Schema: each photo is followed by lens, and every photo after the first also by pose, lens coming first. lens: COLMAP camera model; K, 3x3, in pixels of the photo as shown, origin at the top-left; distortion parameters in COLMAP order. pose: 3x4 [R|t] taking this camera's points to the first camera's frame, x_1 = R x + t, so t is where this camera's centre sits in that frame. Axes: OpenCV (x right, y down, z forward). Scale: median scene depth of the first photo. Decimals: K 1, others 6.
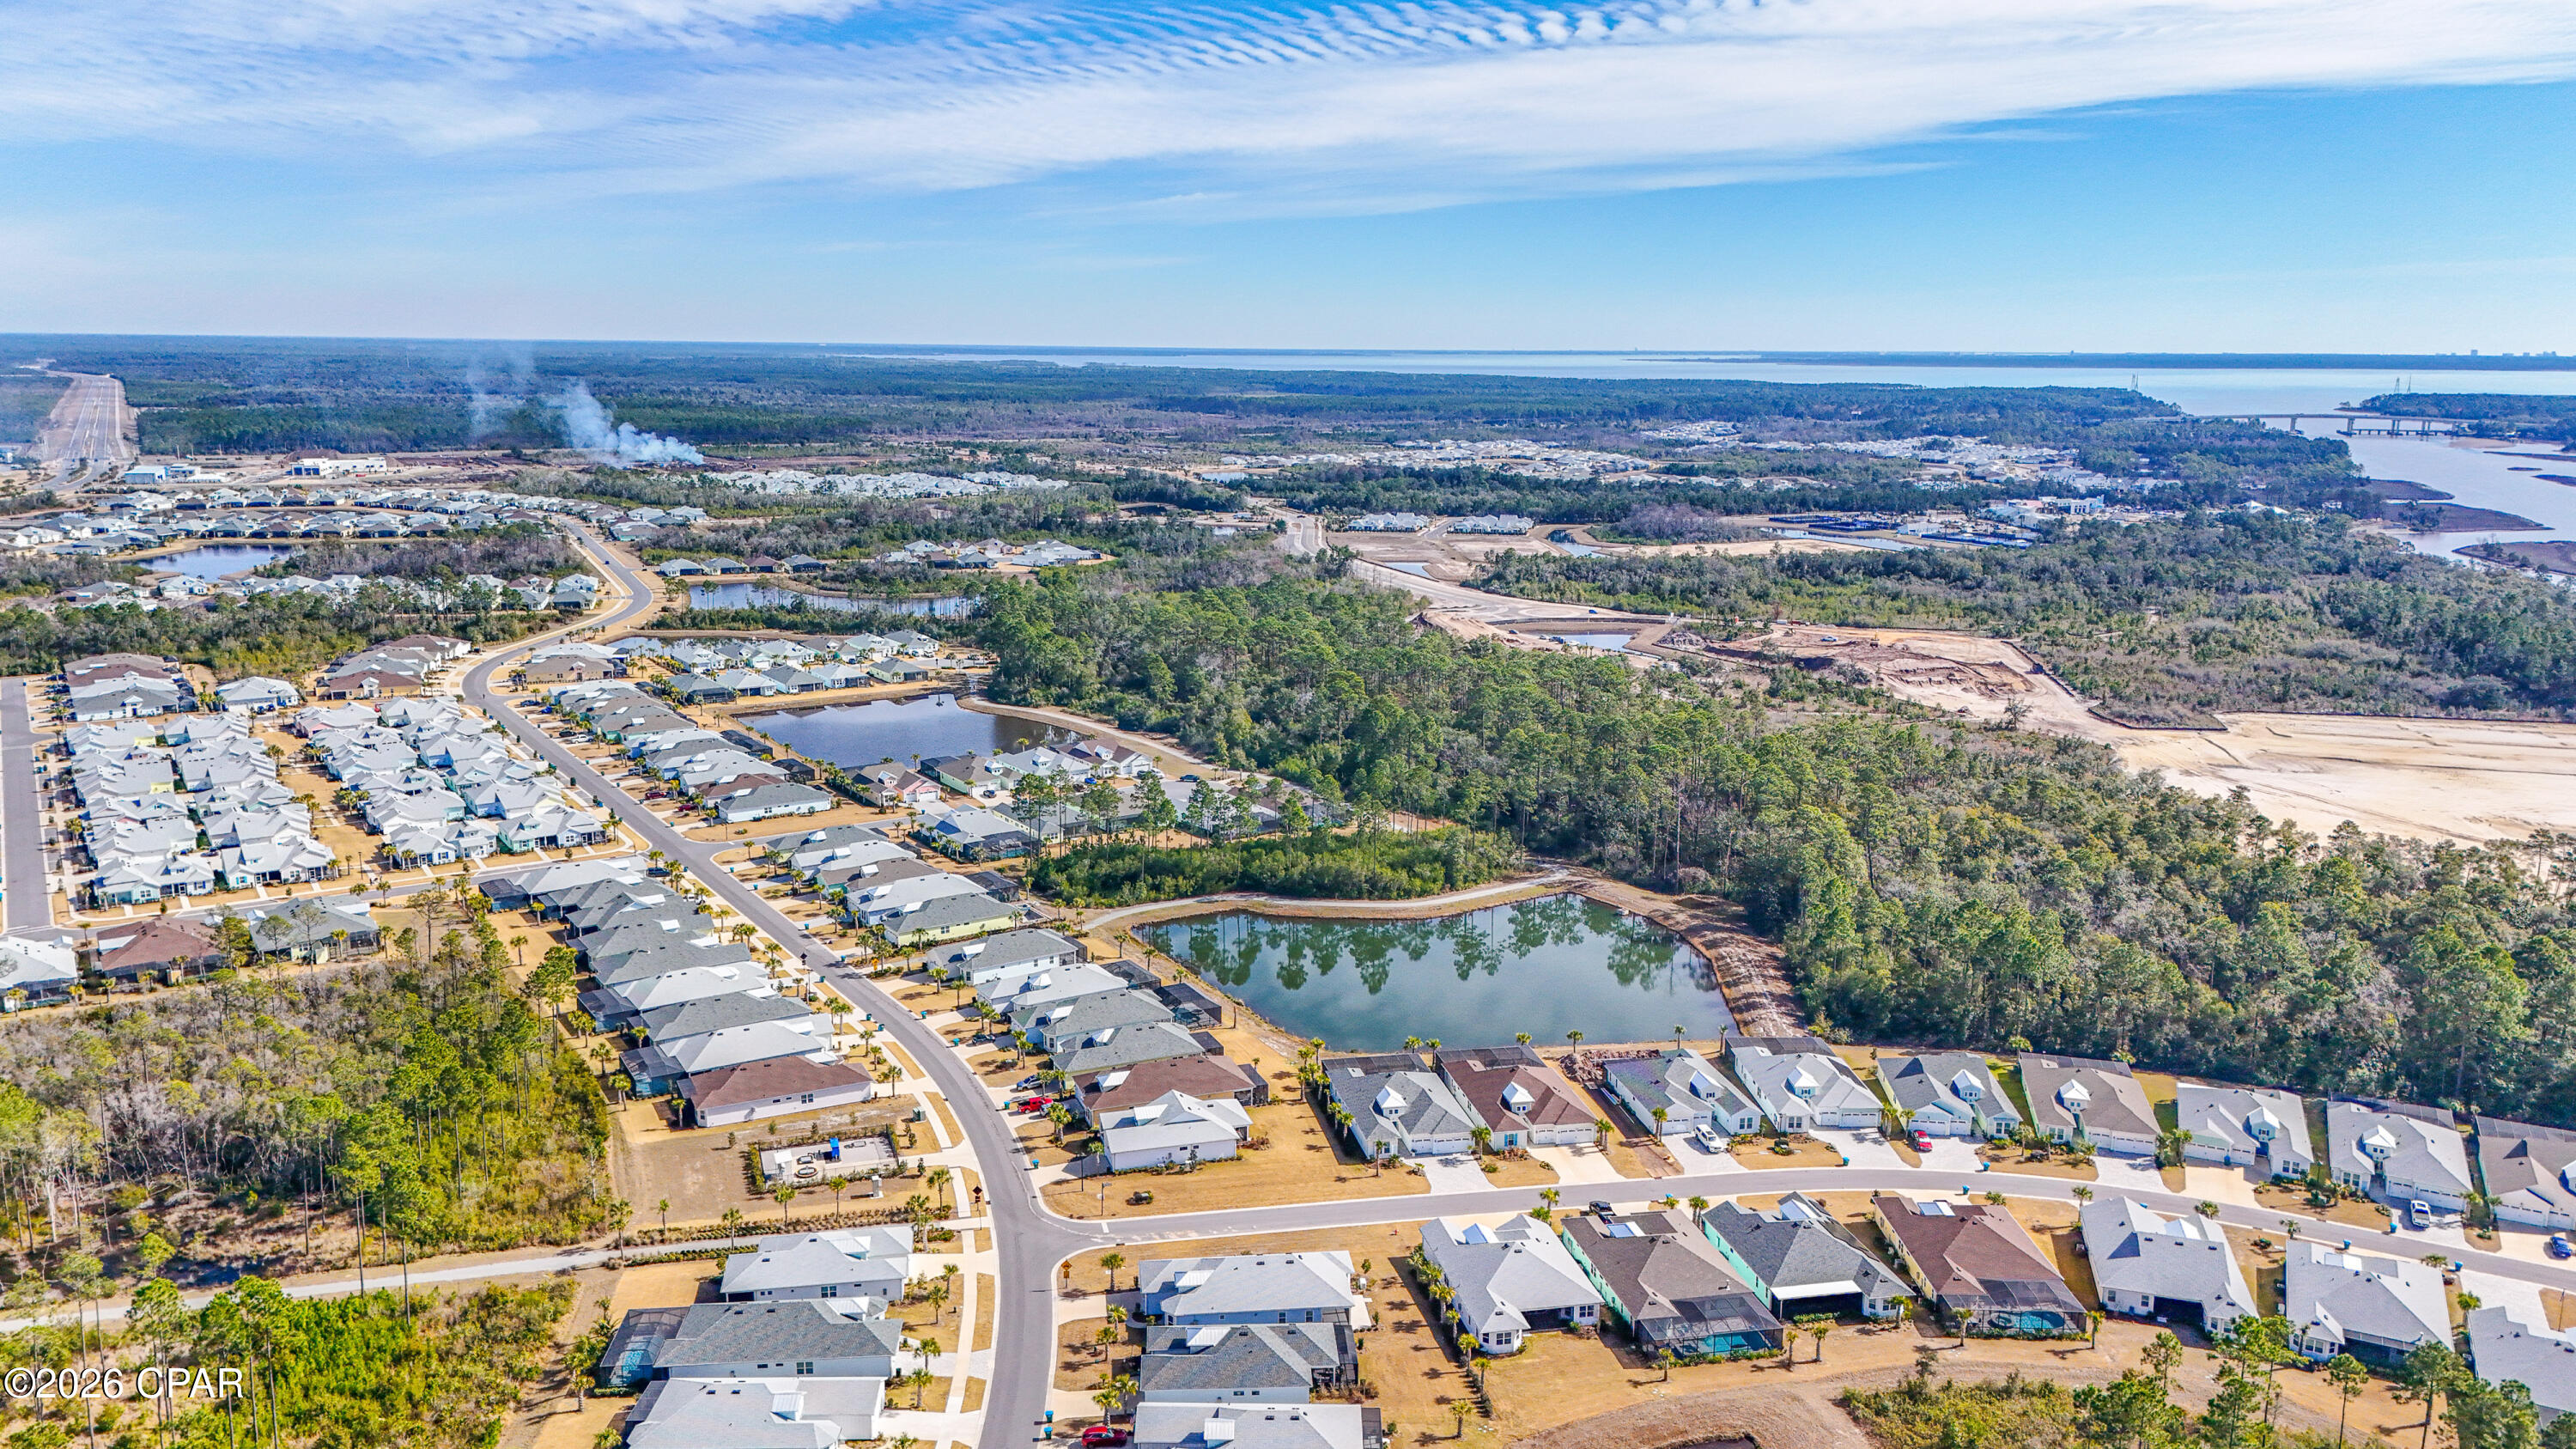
lens RADIAL K [[1887.8, 0, 1285.7], [0, 1887.8, 720.1], [0, 0, 1]] dist [0.086467, -0.079905]
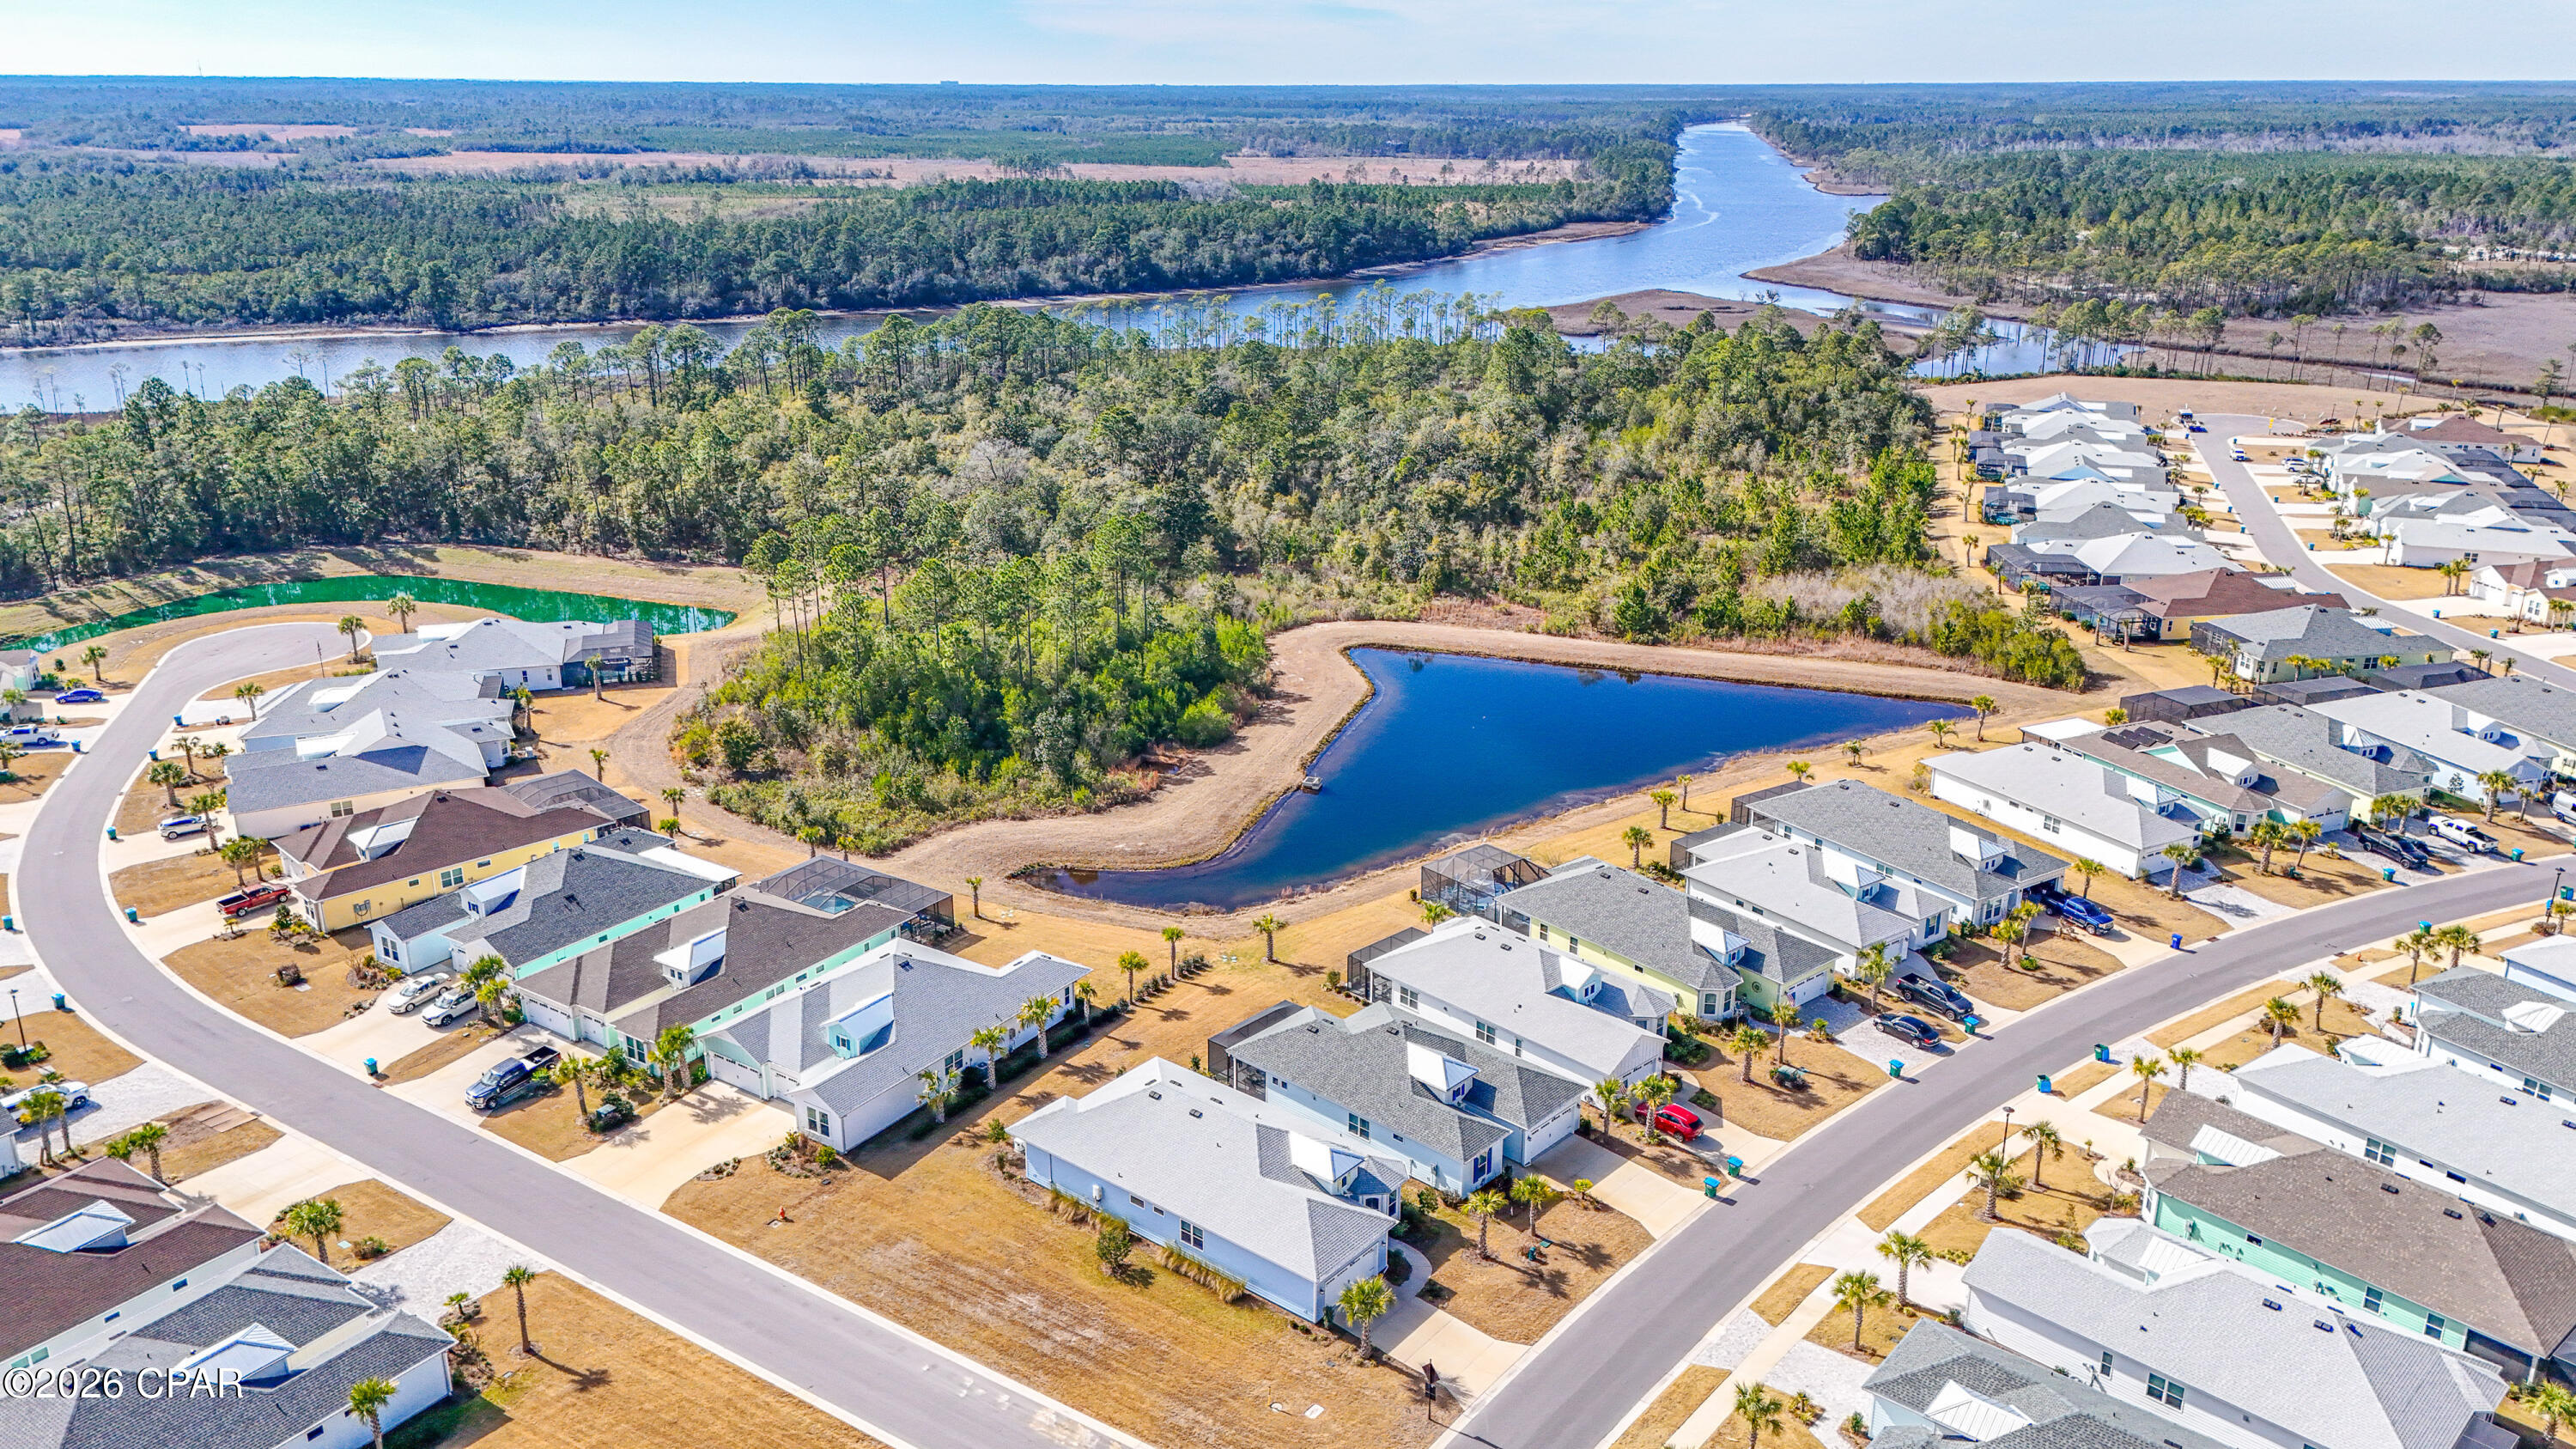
lens RADIAL K [[1887.8, 0, 1285.7], [0, 1887.8, 720.1], [0, 0, 1]] dist [0.086467, -0.079905]
pose [[-0.703765, -0.235877, 0.670132, -0.093140], [0.133169, 0.882754, 0.450569, -0.012562], [-0.697840, 0.406335, -0.589839, 0.324606]]
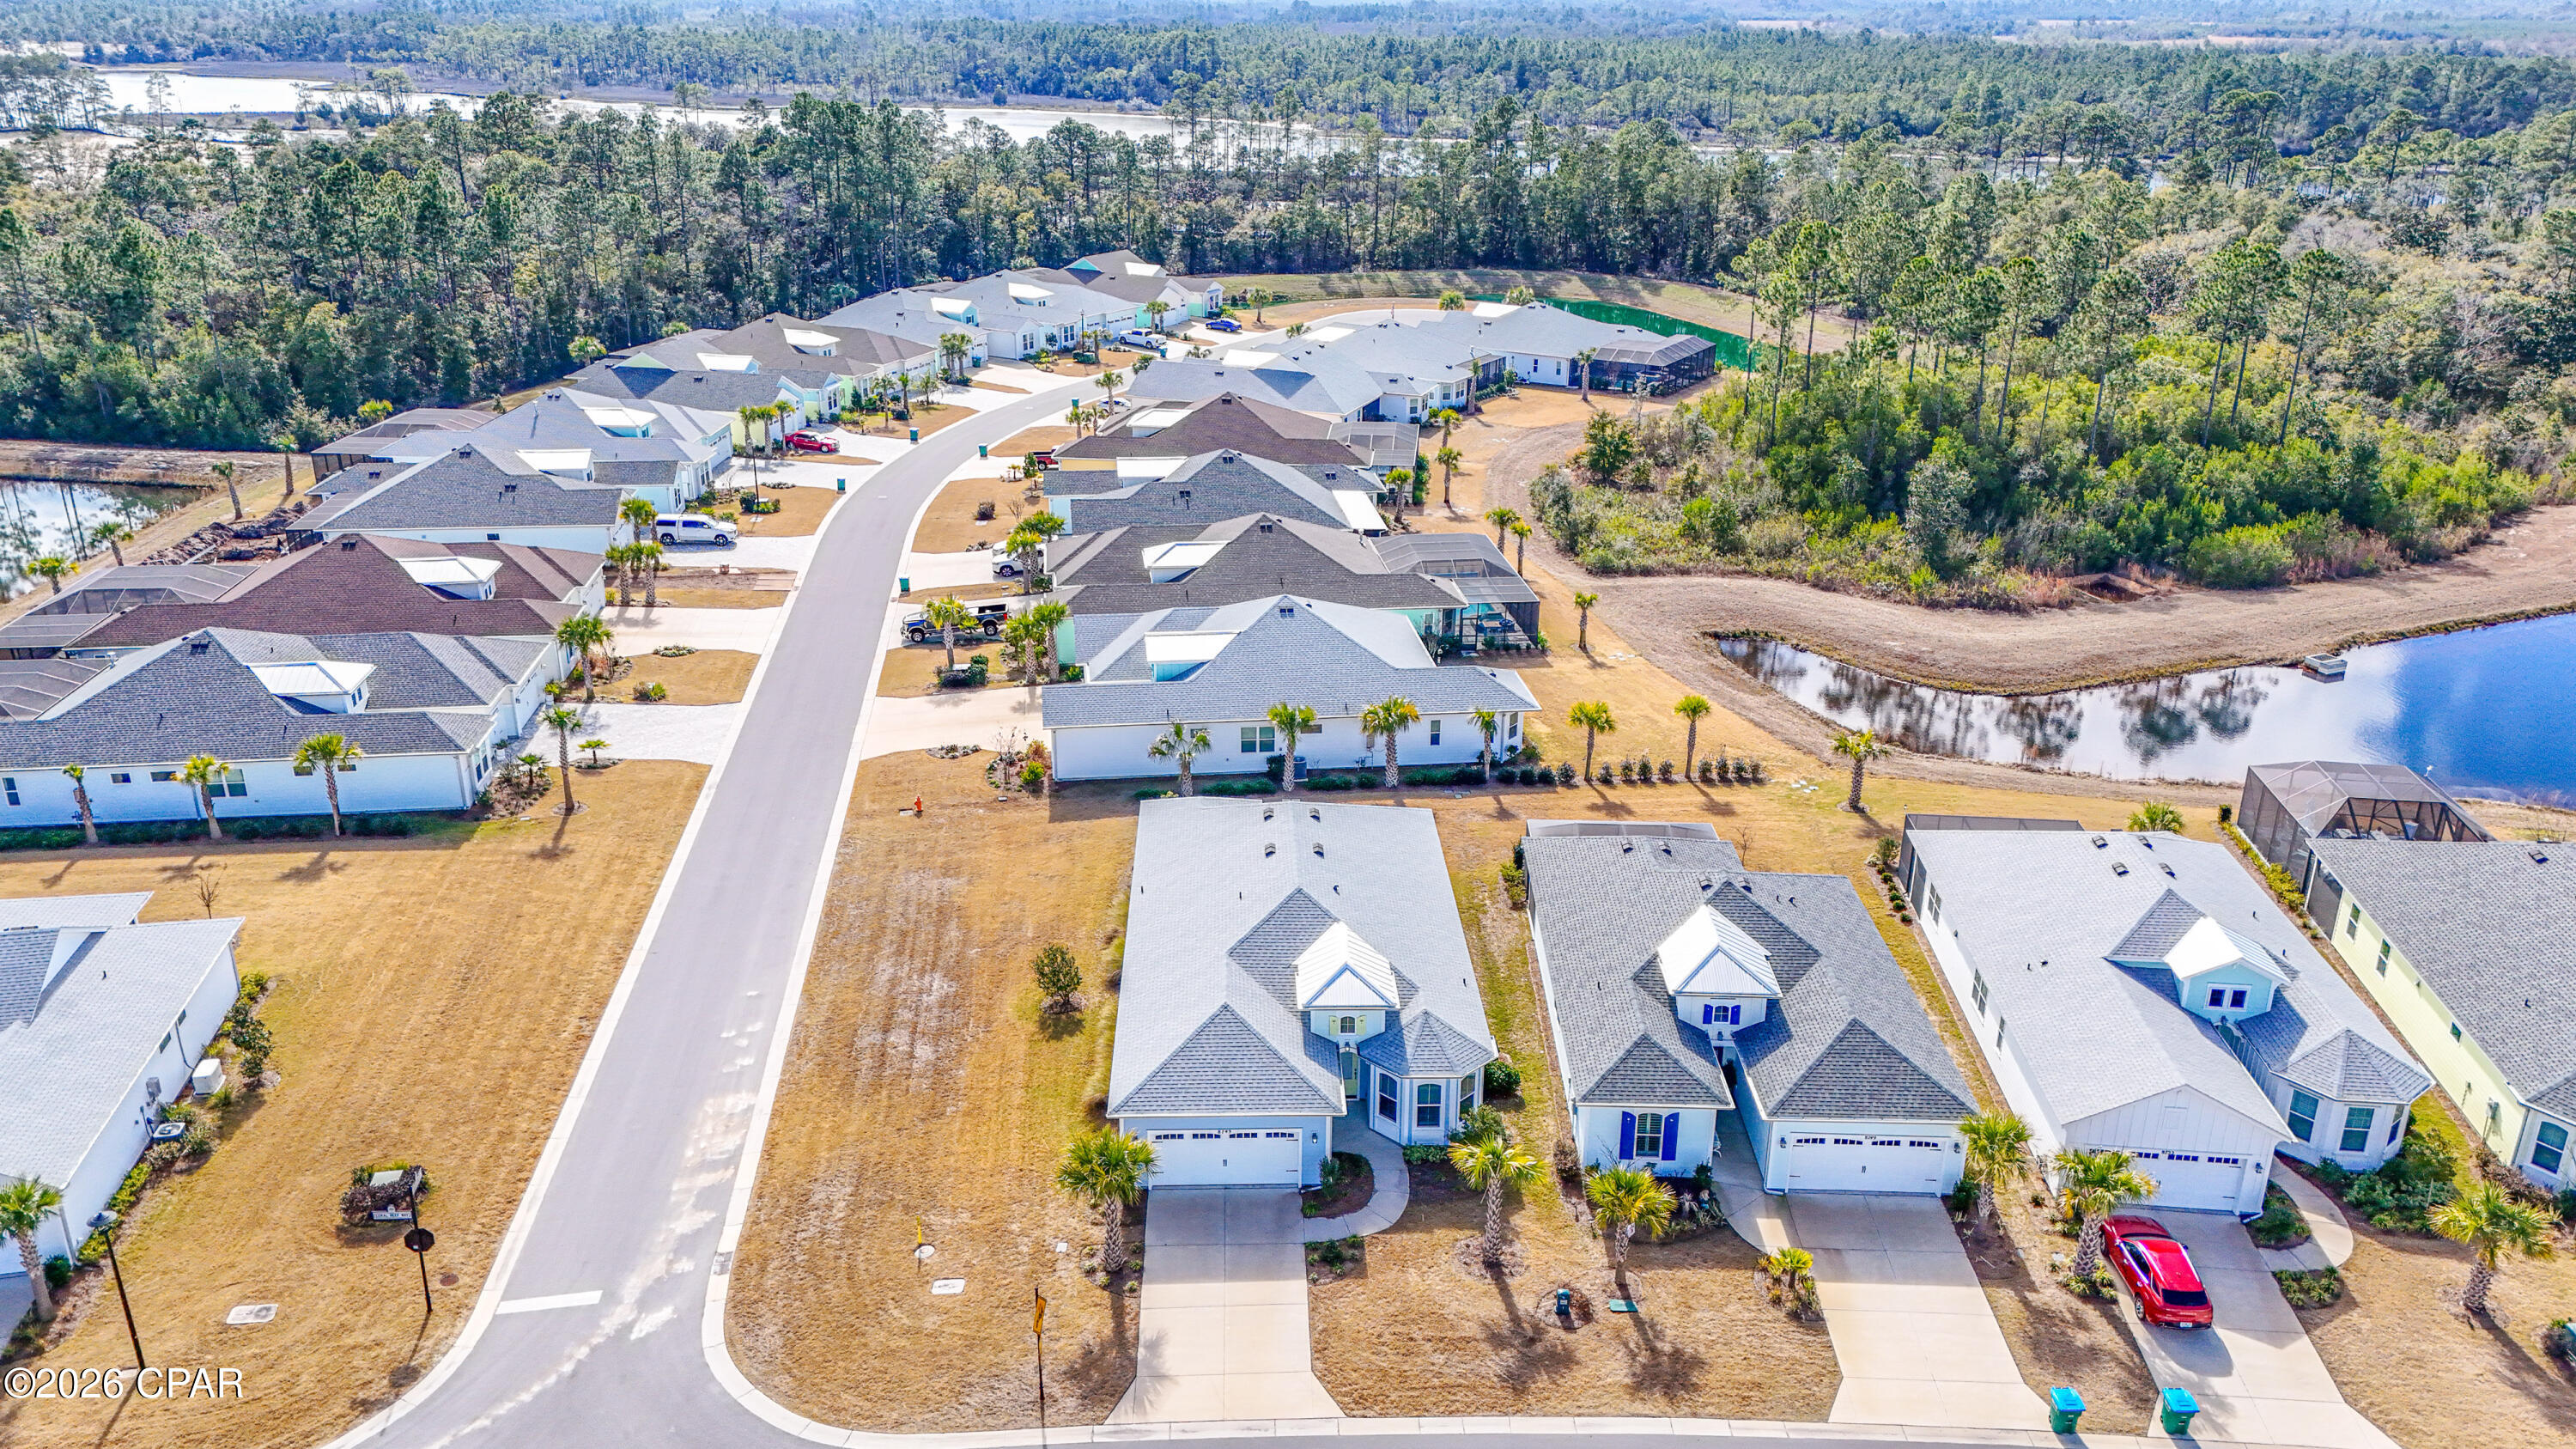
lens RADIAL K [[1887.8, 0, 1285.7], [0, 1887.8, 720.1], [0, 0, 1]] dist [0.086467, -0.079905]
pose [[0.077783, -0.362606, 0.928691, -0.080967], [0.191269, 0.919637, 0.343051, 0.038528], [-0.978451, 0.150947, 0.140887, 0.246395]]
